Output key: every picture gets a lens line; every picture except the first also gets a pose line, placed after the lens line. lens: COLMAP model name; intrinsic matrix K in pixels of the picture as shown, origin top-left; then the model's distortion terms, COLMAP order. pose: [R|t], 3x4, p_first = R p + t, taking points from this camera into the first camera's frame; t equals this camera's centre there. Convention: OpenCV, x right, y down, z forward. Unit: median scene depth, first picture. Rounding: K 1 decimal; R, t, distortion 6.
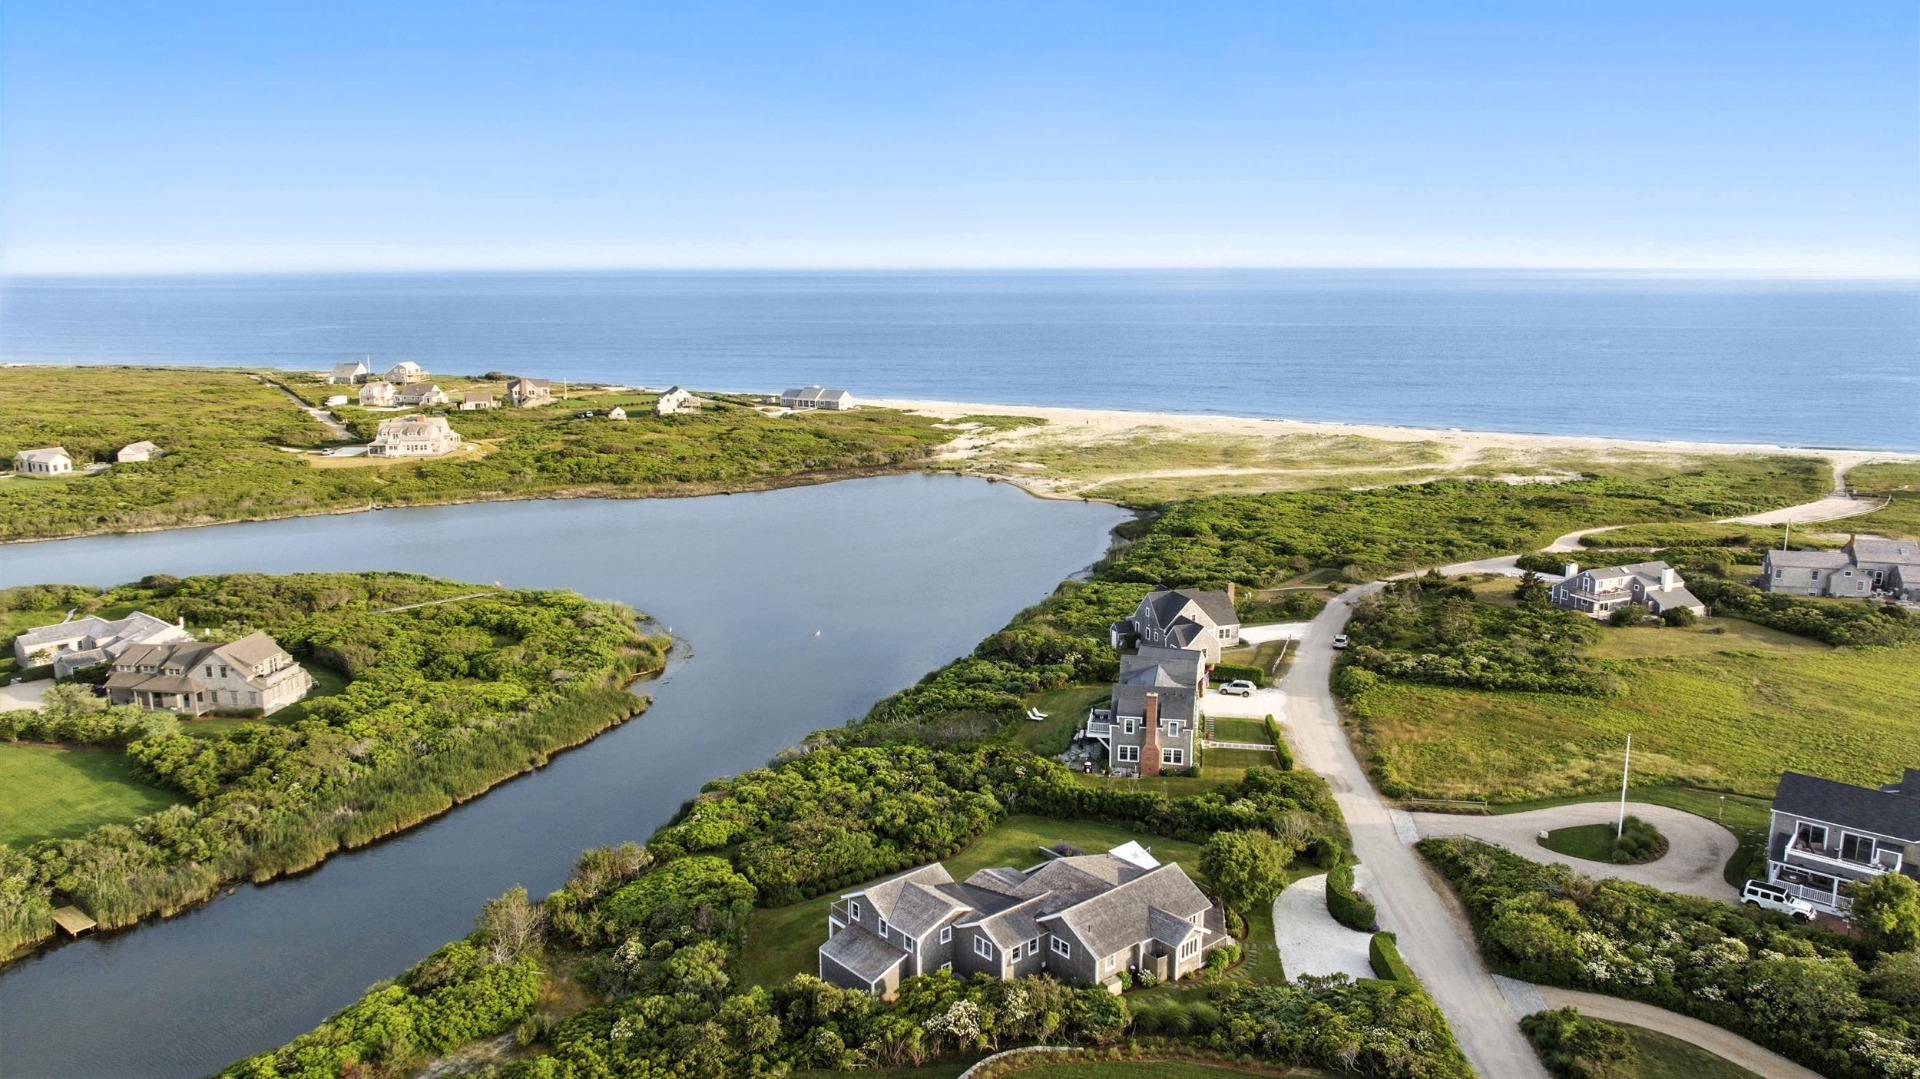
lens RADIAL K [[1342.7, 0, 960.0], [0, 1342.7, 539.5], [0, 0, 1]] dist [-0.017256, -0.004143]
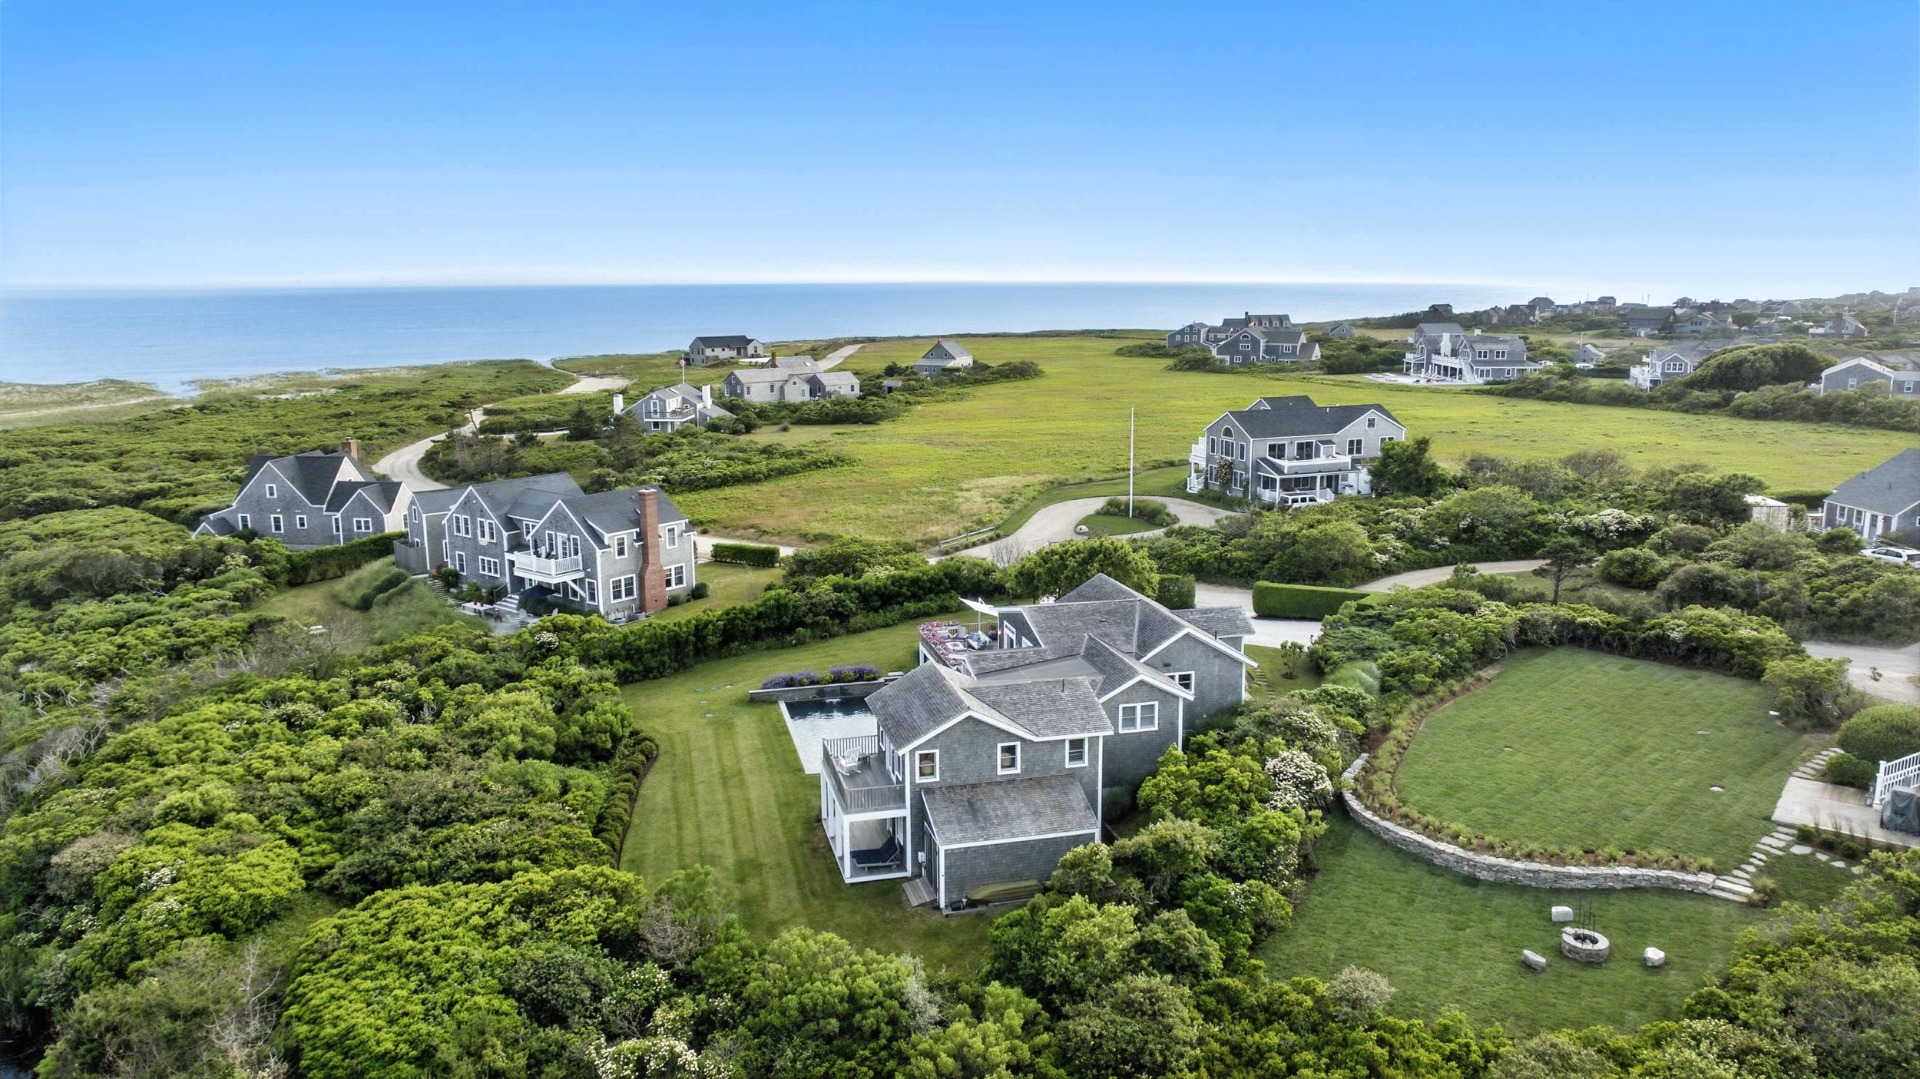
lens RADIAL K [[1342.7, 0, 960.0], [0, 1342.7, 539.5], [0, 0, 1]] dist [-0.017256, -0.004143]
pose [[0.449771, -0.171078, 0.876606, -0.413649], [0.184046, 0.978172, 0.096469, 0.108745], [-0.873975, 0.117947, 0.471440, 0.567515]]
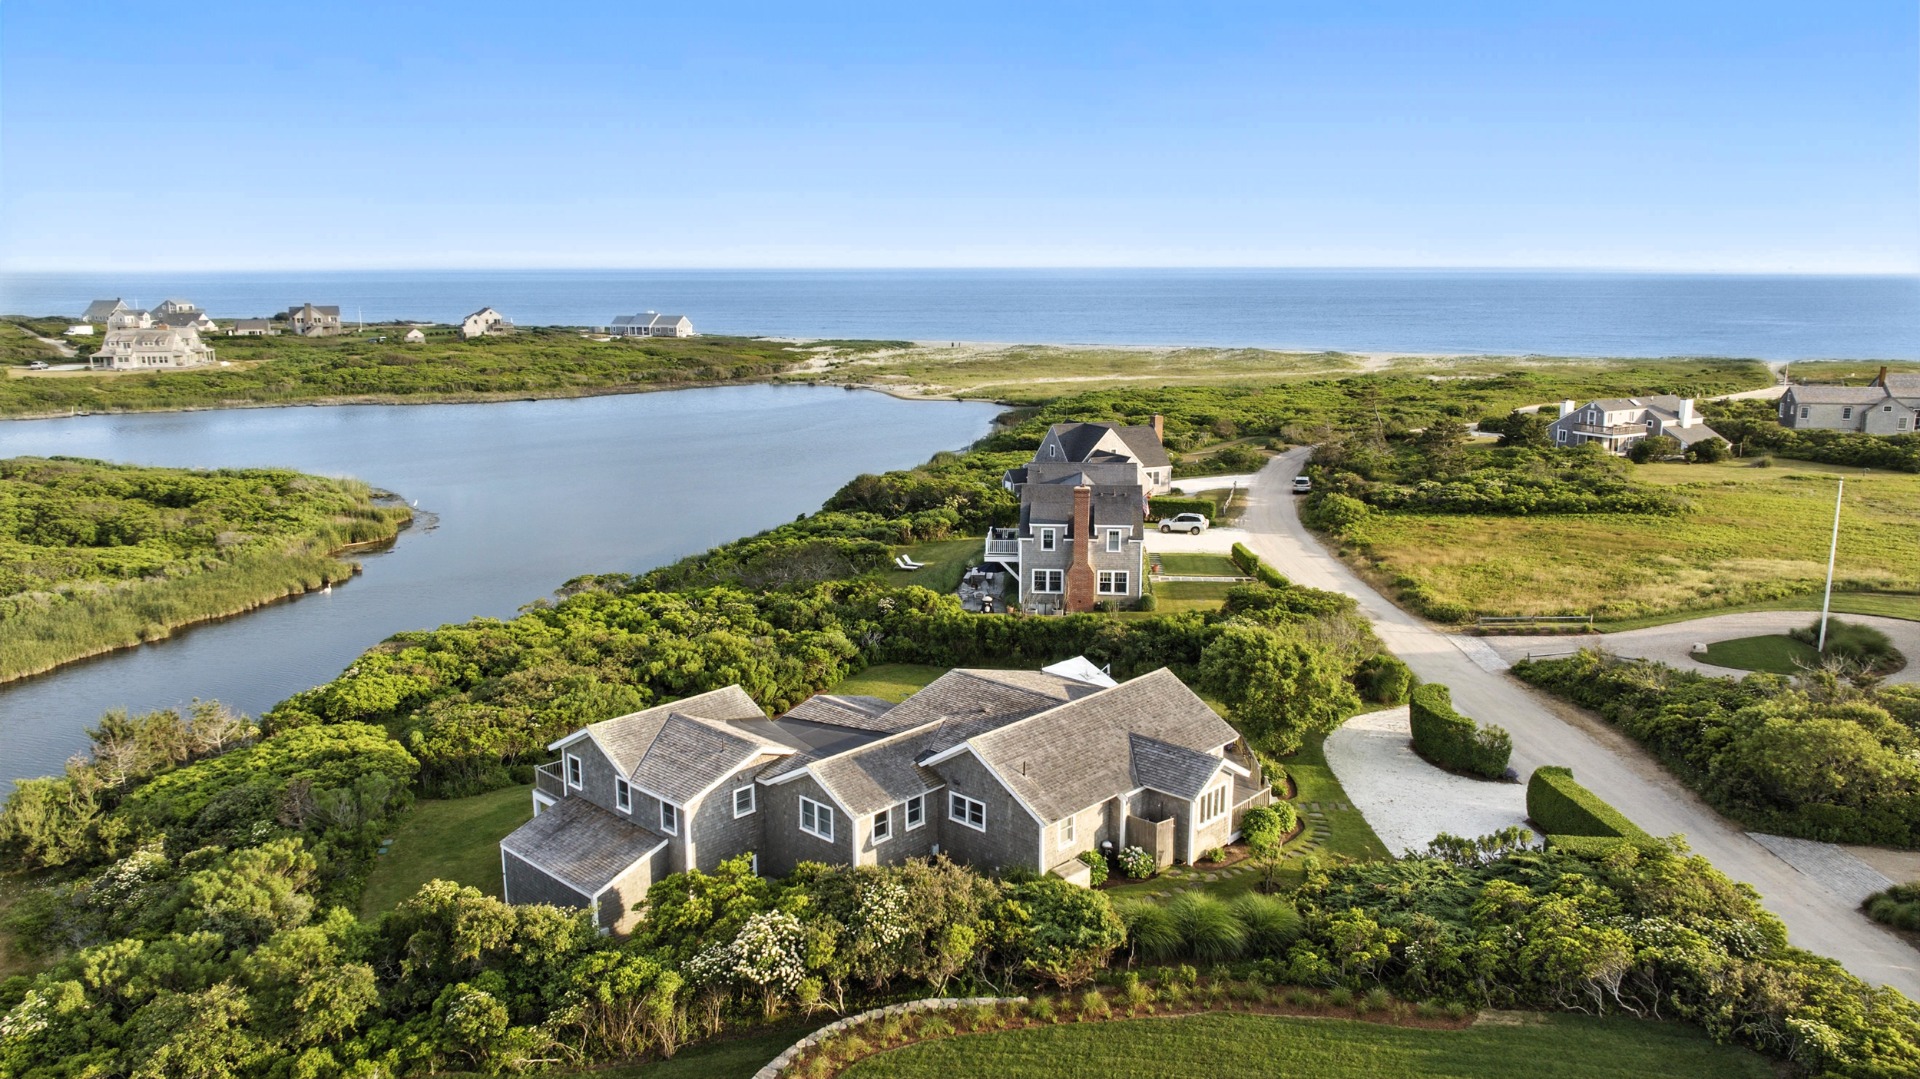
lens RADIAL K [[1342.7, 0, 960.0], [0, 1342.7, 539.5], [0, 0, 1]] dist [-0.017256, -0.004143]
pose [[0.994856, -0.018822, 0.099536, 0.016961], [0.019059, 0.999817, -0.001438, 0.148684], [-0.099490, 0.003328, 0.995033, 0.362085]]
